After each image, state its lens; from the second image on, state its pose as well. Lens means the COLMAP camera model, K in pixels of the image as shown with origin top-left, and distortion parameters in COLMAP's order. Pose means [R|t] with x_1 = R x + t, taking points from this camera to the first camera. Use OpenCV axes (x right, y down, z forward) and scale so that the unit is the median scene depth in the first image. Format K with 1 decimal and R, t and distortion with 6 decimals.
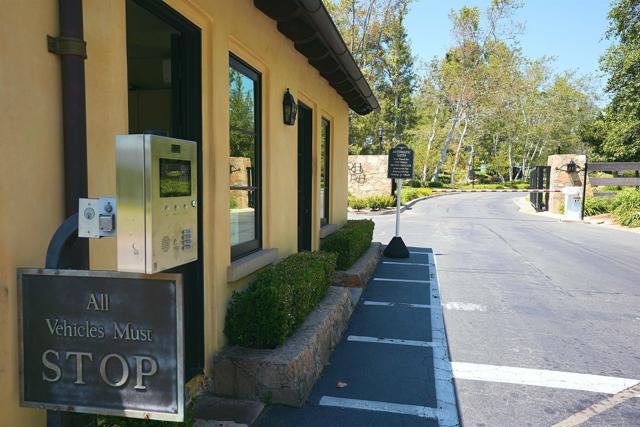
lens RADIAL K [[514.7, 0, 318.7], [0, 514.7, 212.5], [0, 0, 1]] dist [0.009031, 0.007221]
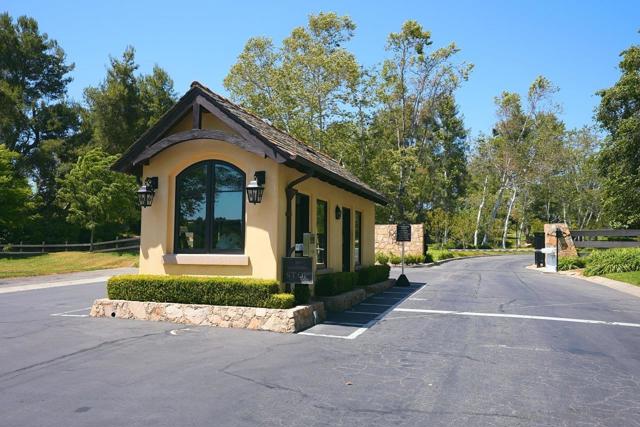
lens RADIAL K [[514.7, 0, 319.1], [0, 514.7, 212.8], [0, 0, 1]] dist [0.009031, 0.007221]
pose [[0.992450, -0.006536, -0.122473, 0.041104], [-0.008597, 0.992415, -0.122632, 0.027305], [0.122346, 0.122759, 0.984866, -0.384087]]
